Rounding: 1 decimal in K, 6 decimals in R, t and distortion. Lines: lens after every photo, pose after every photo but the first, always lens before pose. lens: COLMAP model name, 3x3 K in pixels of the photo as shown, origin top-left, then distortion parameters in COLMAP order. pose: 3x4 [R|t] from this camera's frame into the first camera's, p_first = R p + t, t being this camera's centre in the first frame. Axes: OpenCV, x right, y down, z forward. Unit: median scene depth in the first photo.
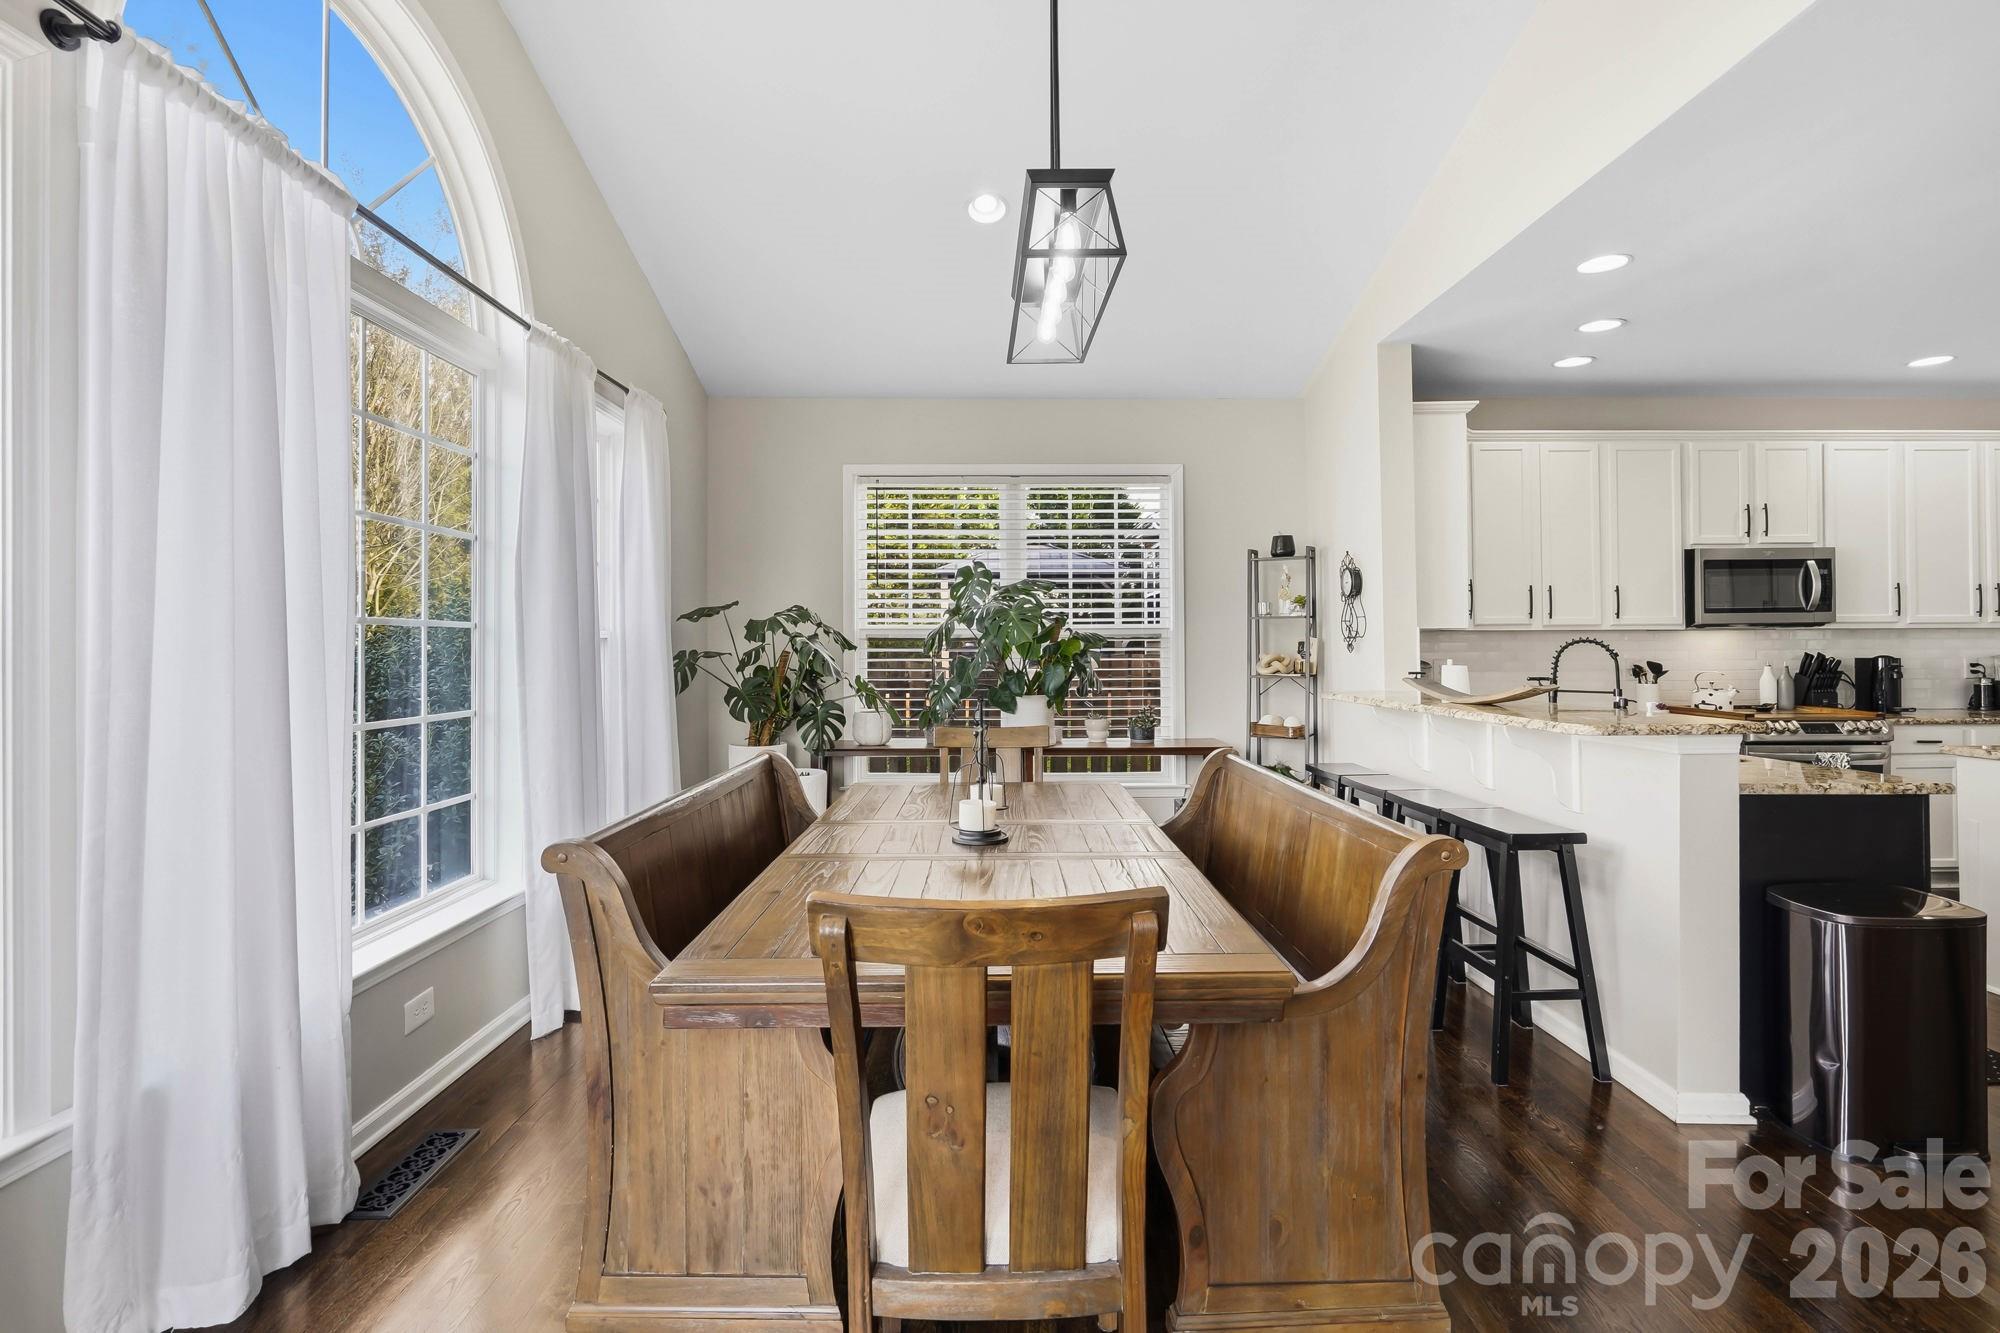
lens RADIAL K [[971.2, 0, 984.5], [0, 971.2, 629.7], [0, 0, 1]] dist [-0.002798, -0.000552]
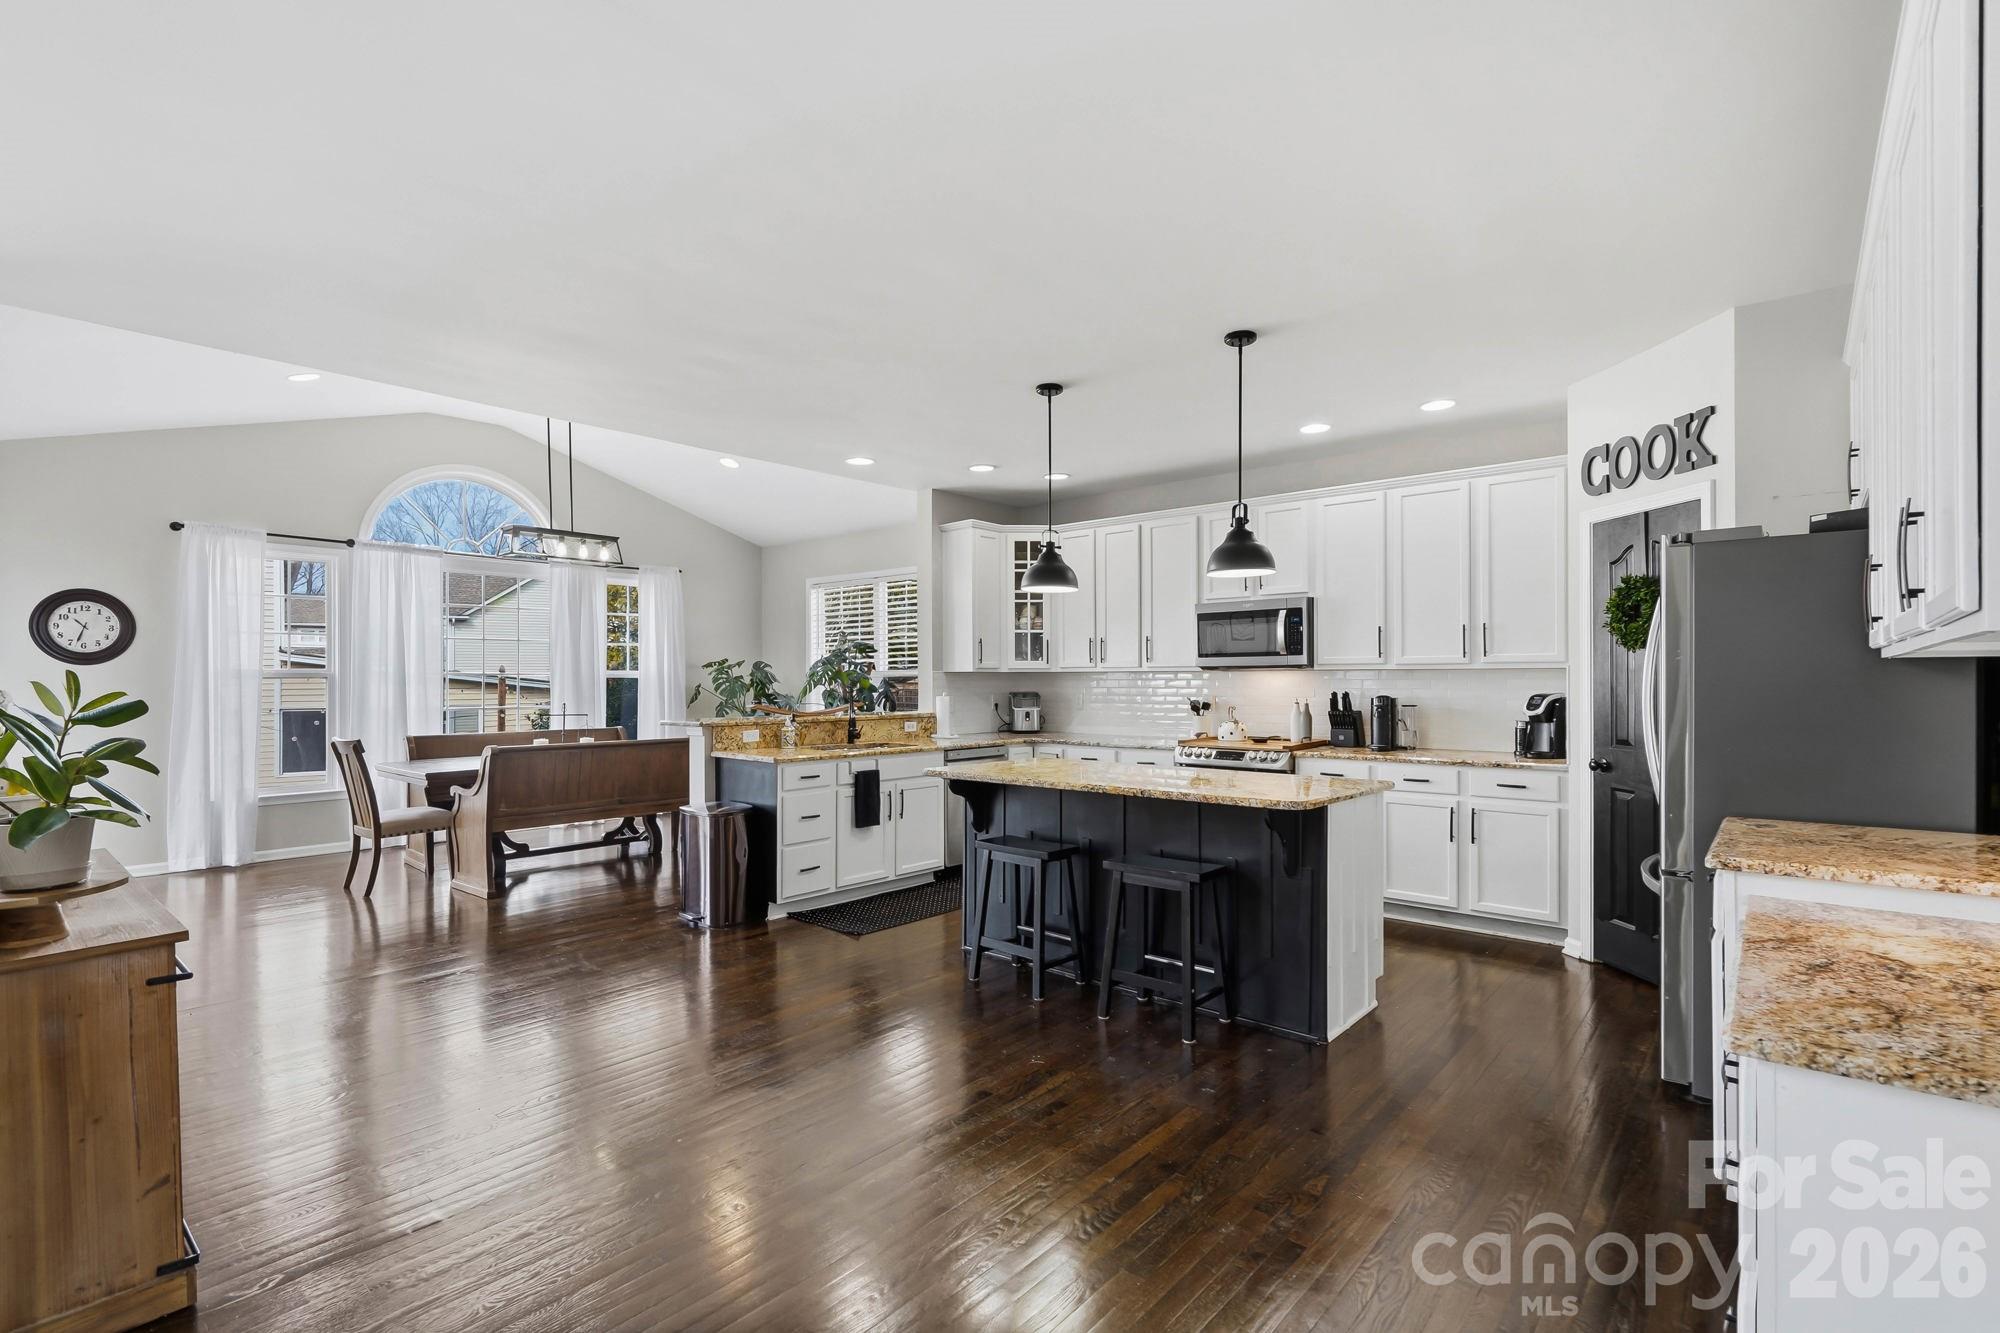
lens RADIAL K [[918.5, 0, 1003.1], [0, 918.5, 678.4], [0, 0, 1]] dist [-0.002646, -0.000481]
pose [[0.757163, 0.000132, -0.653226, 1.272835], [0.004798, 0.999972, 0.005763, 0.000728], [0.653208, -0.007497, 0.757141, -0.017402]]
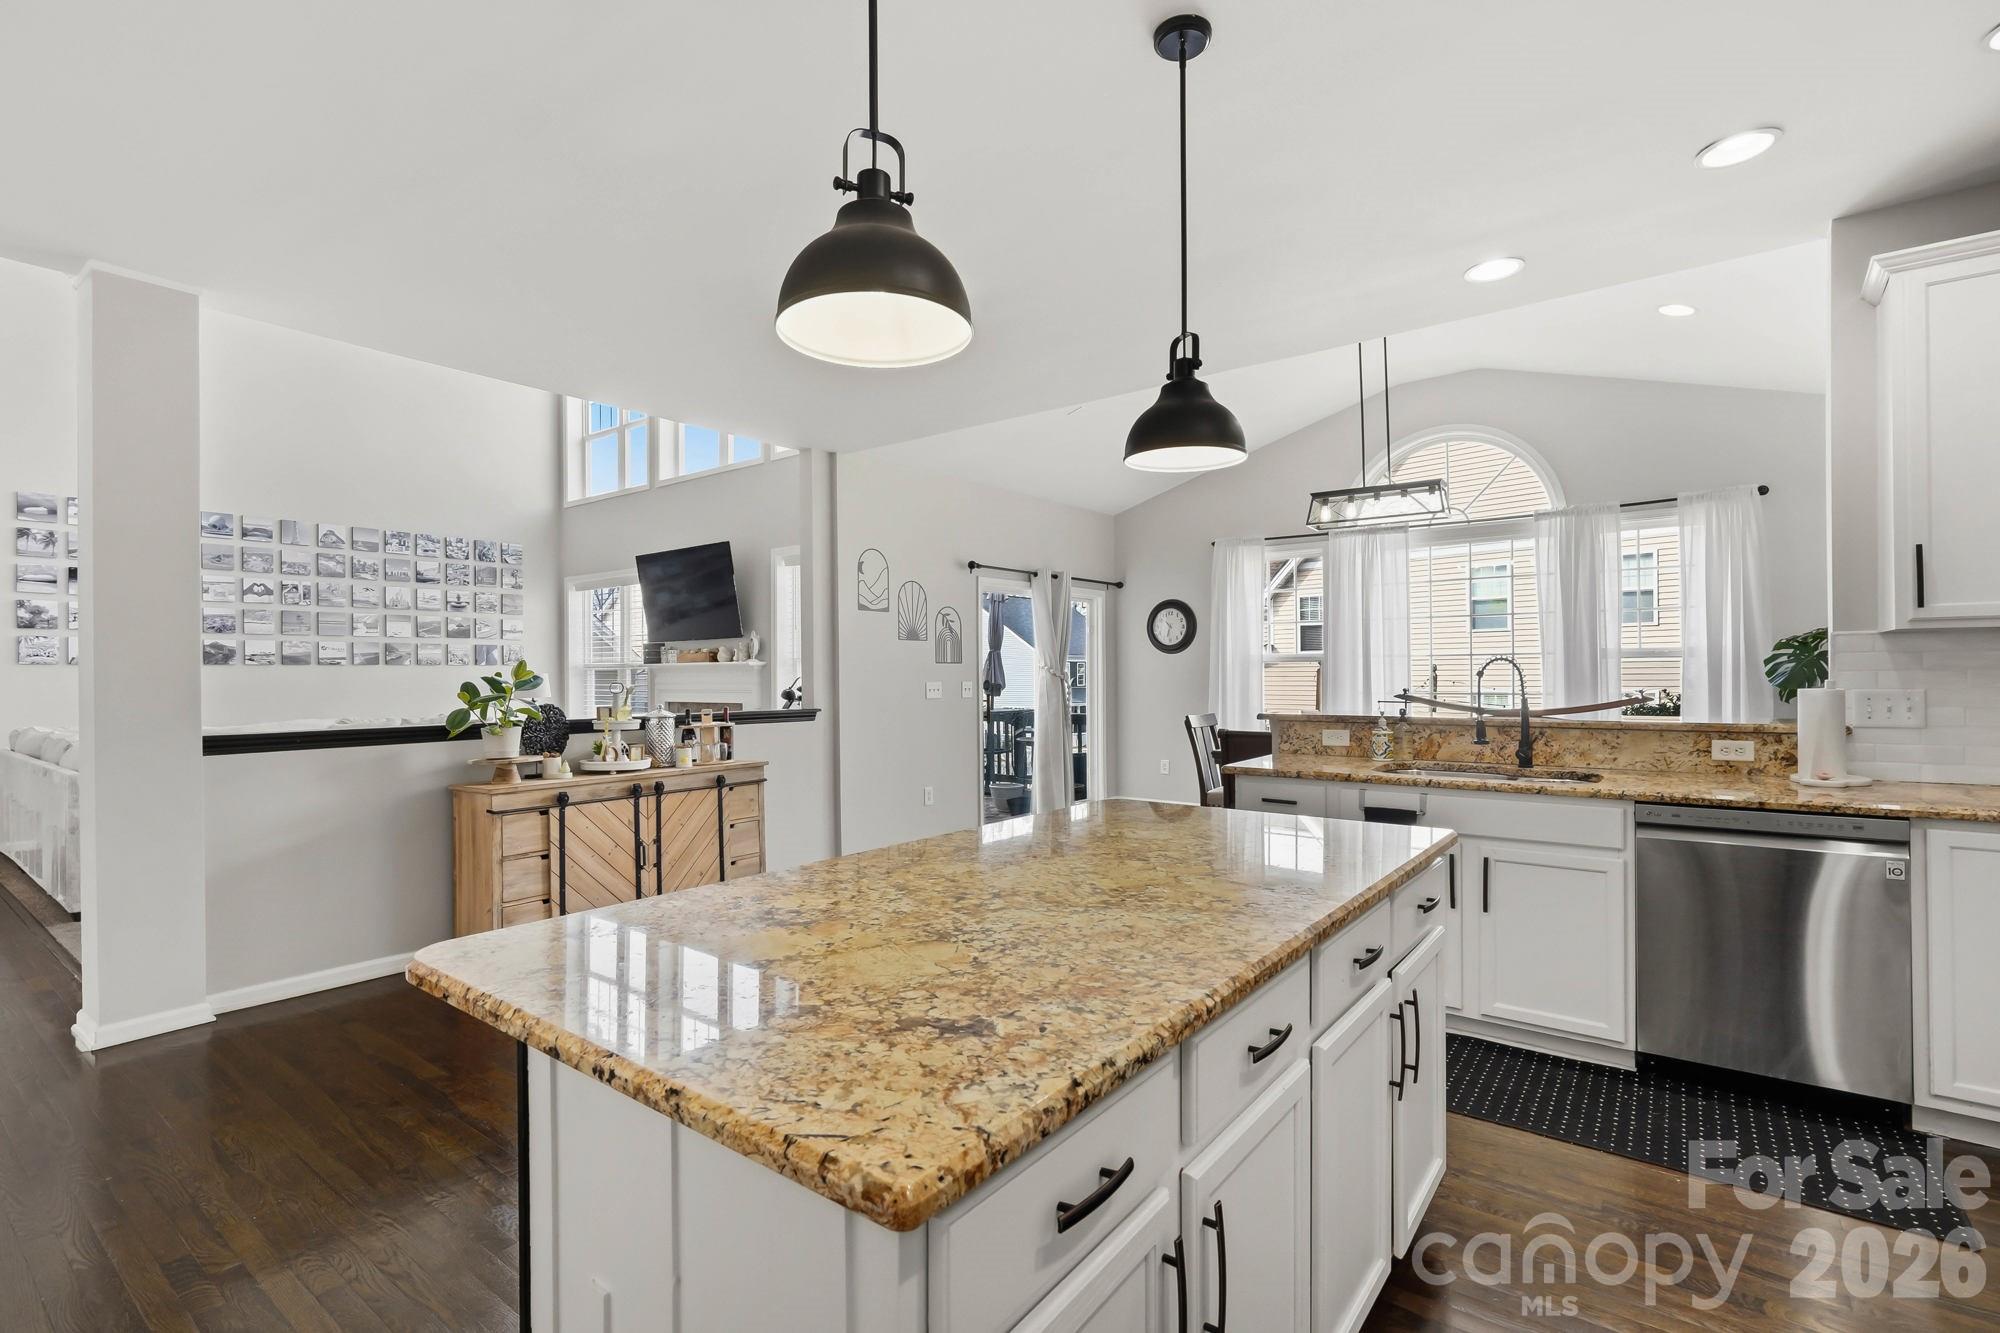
lens RADIAL K [[918.5, 0, 989.7], [0, 918.5, 669.4], [0, 0, 1]] dist [-0.002646, -0.000481]
pose [[-0.602163, 0.001853, -0.798371, 1.127574], [0.012472, 0.999897, -0.007087, 0.018159], [0.798275, -0.014225, -0.602125, 0.800634]]
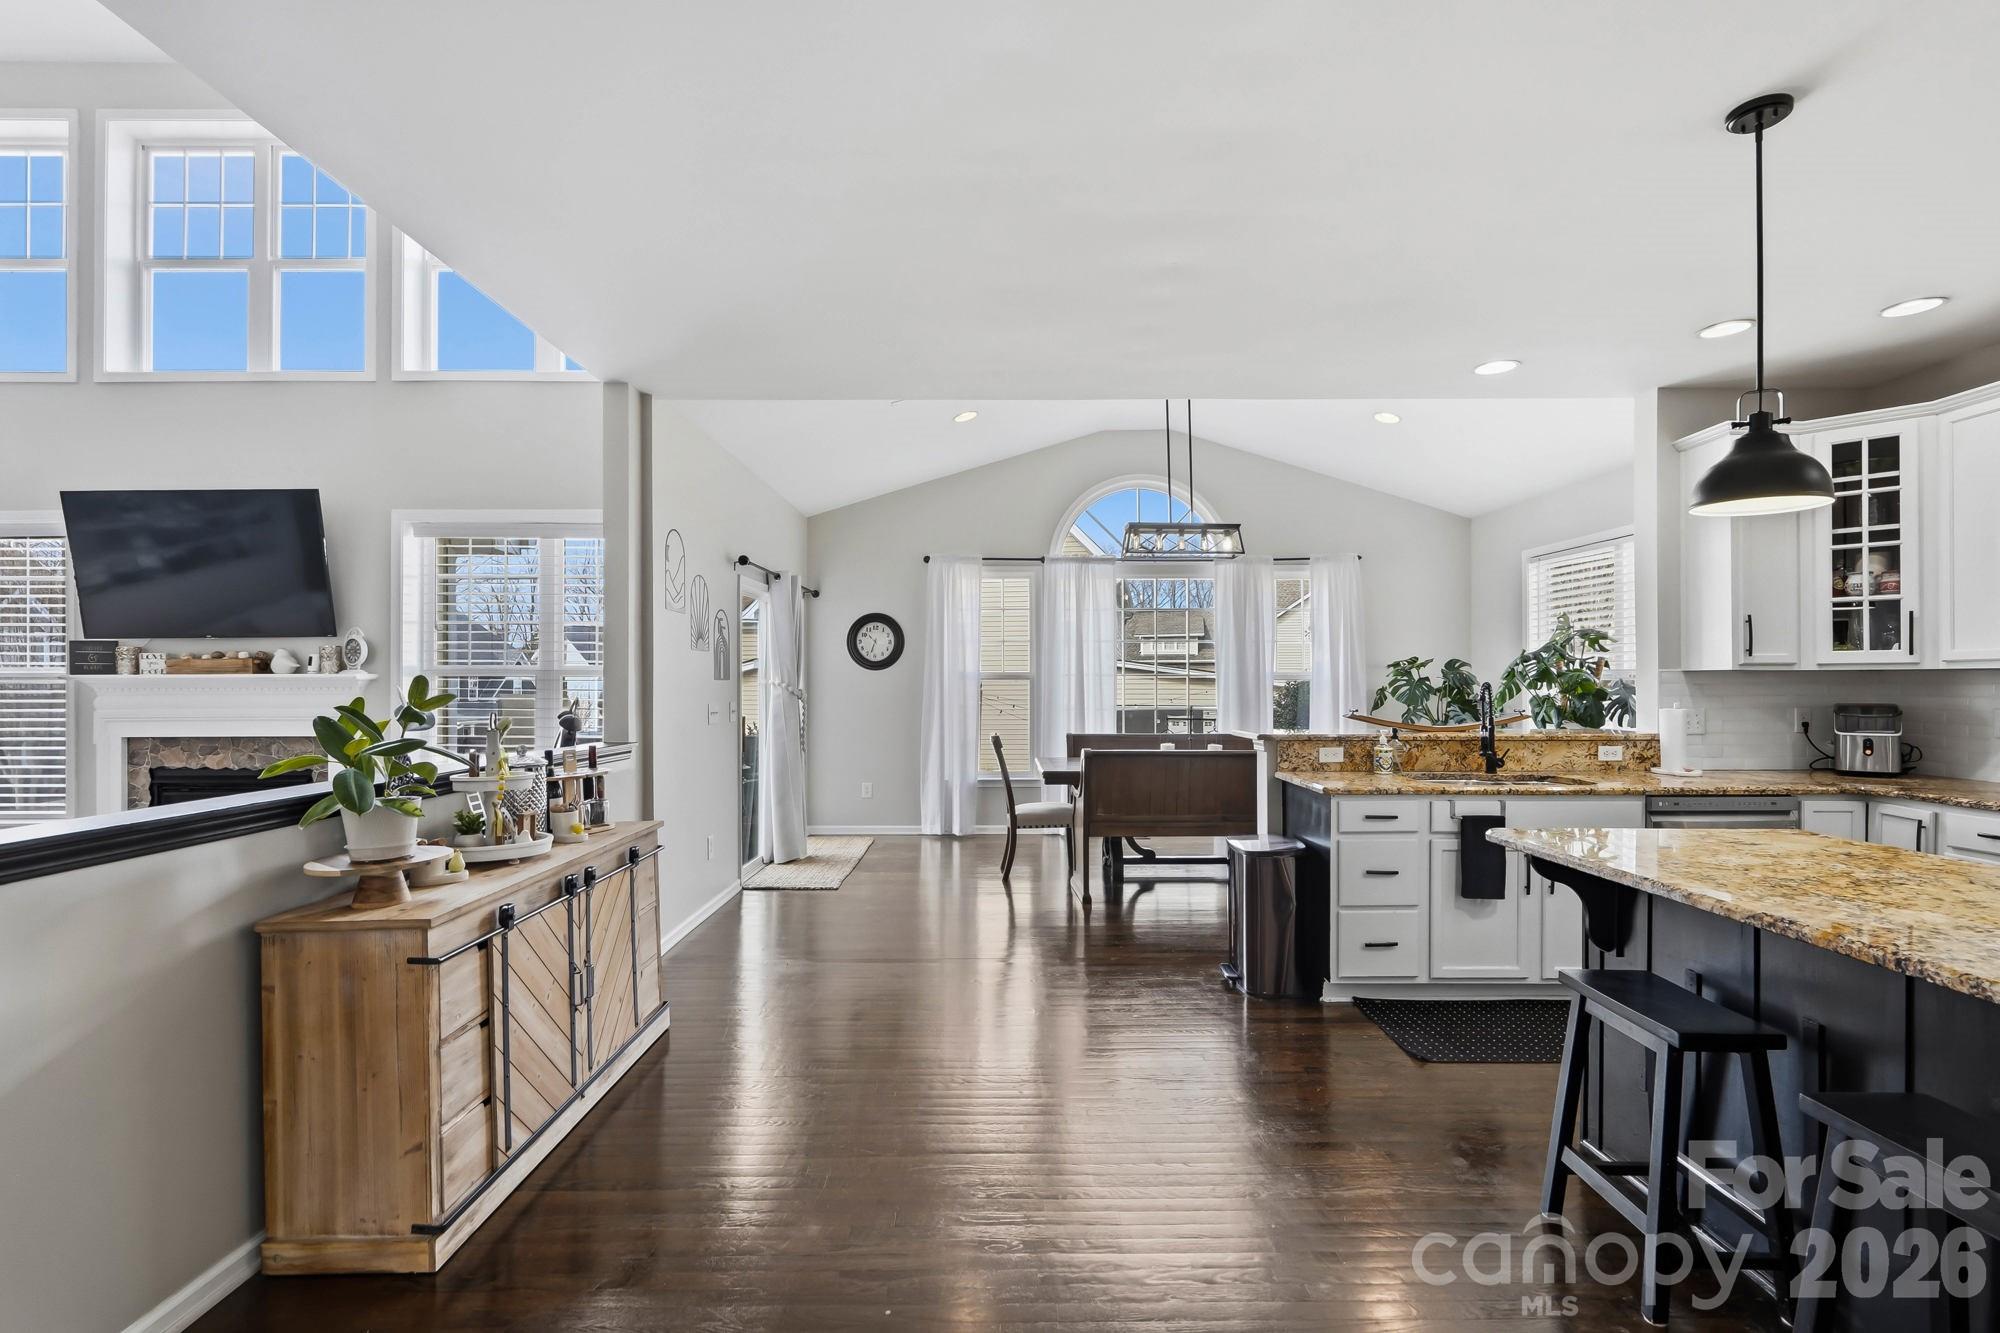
lens RADIAL K [[918.5, 0, 1001.0], [0, 918.5, 680.1], [0, 0, 1]] dist [-0.002646, -0.000481]
pose [[0.015028, 0.000076, -0.999887, 1.181069], [0.007637, 0.999971, 0.000191, 0.002465], [0.999858, -0.007639, 0.015027, 0.279578]]
